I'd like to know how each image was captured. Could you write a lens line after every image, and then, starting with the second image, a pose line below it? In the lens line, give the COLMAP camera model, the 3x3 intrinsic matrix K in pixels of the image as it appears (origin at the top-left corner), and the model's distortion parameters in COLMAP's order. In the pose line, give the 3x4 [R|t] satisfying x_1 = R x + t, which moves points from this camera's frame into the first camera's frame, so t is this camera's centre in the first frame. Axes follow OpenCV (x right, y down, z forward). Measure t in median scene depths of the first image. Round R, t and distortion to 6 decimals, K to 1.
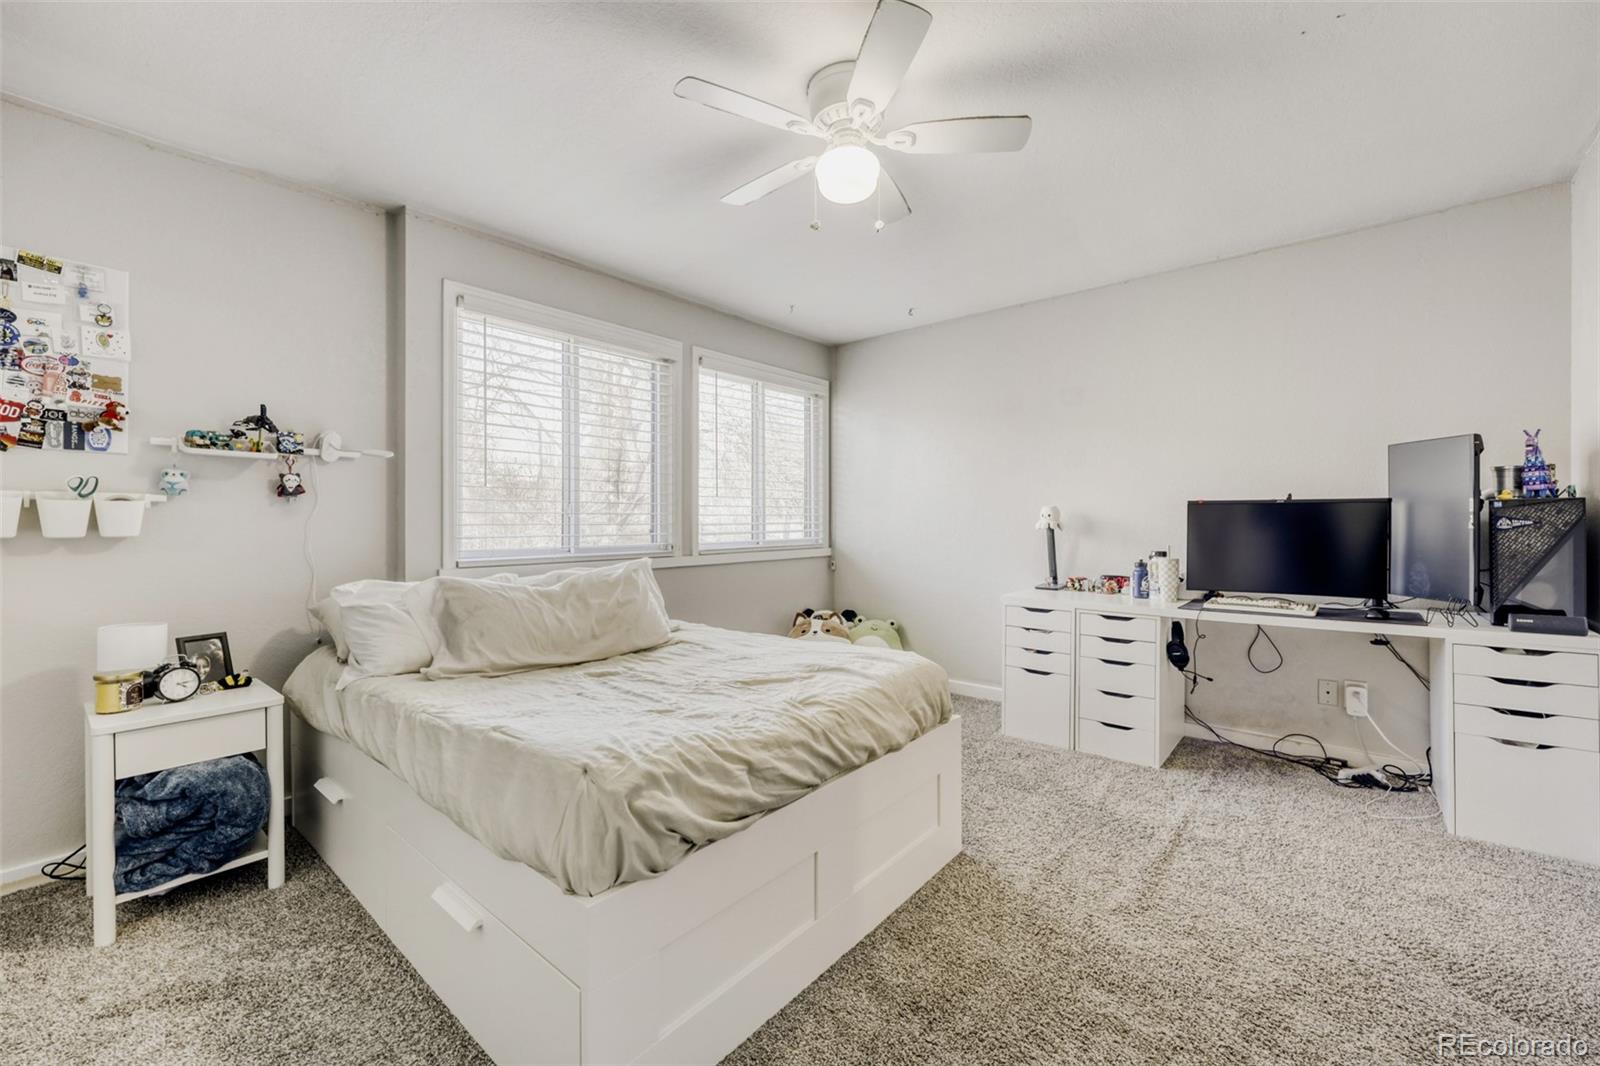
lens RADIAL K [[658.8, 0, 809.2], [0, 658.8, 526.4], [0, 0, 1]] dist [-0.002933, 0.000008]
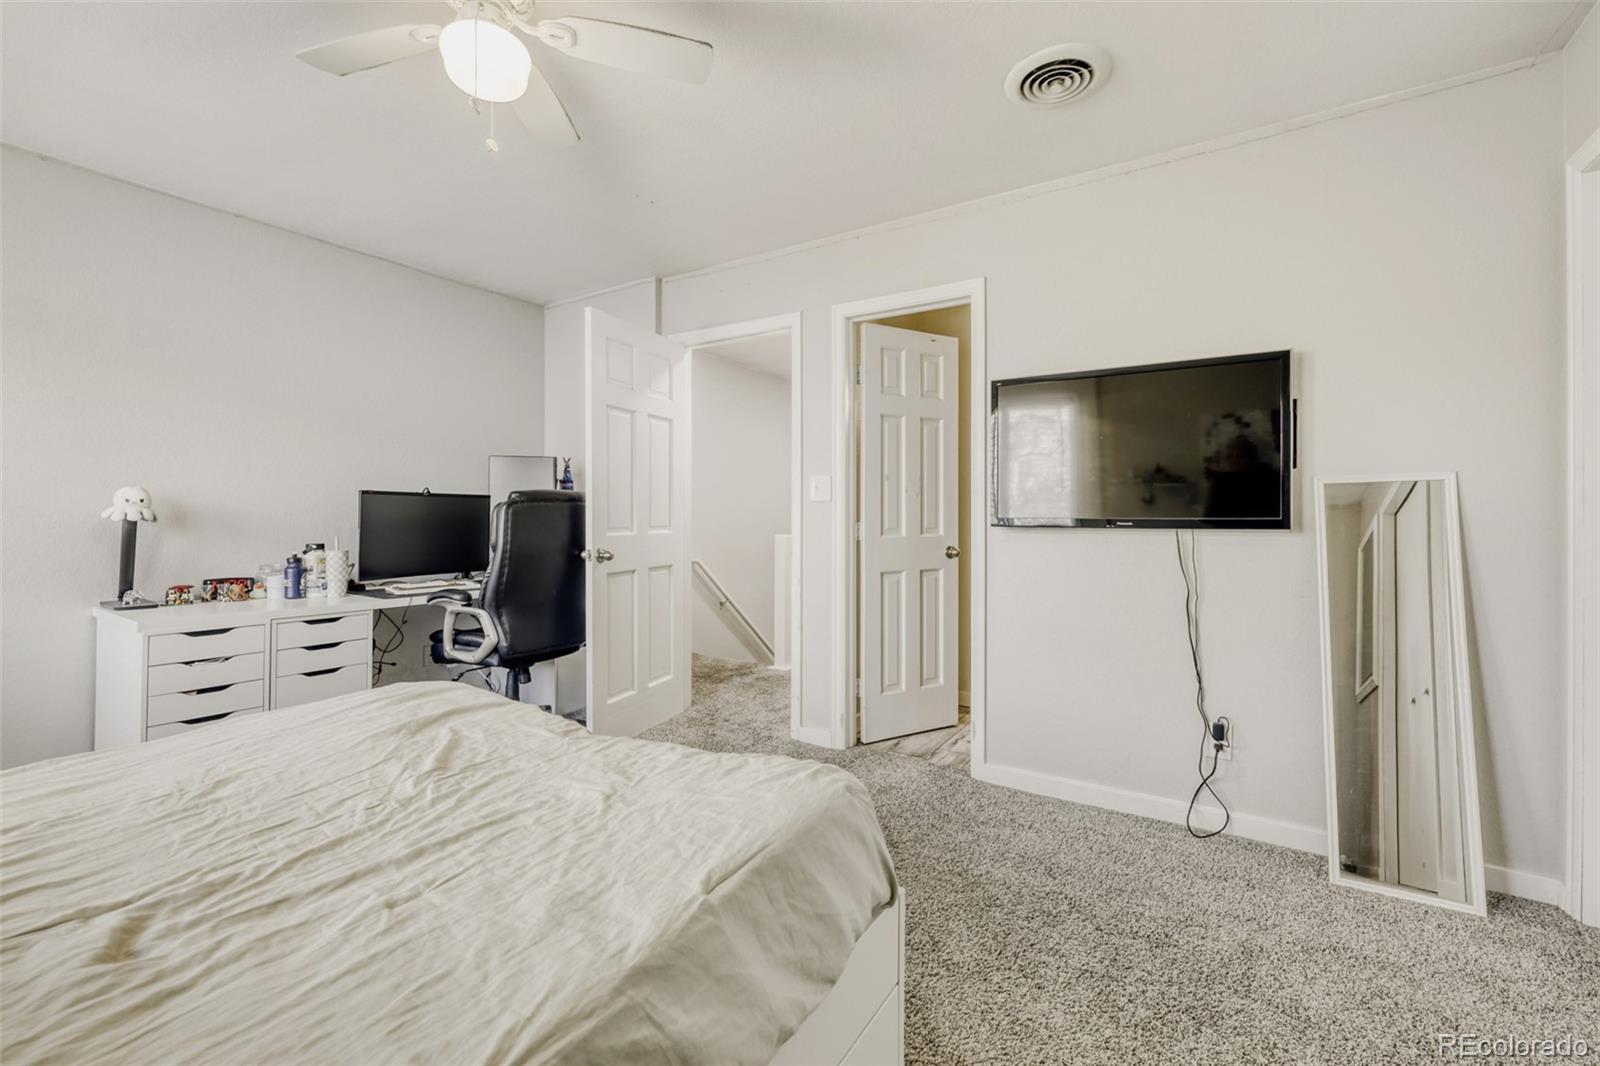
lens RADIAL K [[658.8, 0, 815.6], [0, 658.8, 517.1], [0, 0, 1]] dist [-0.002933, 0.000008]
pose [[-0.140090, -0.002060, 0.990137, -0.476536], [0.001397, 0.999996, 0.002278, -0.000464], [-0.990138, 0.001702, -0.140086, 0.458192]]
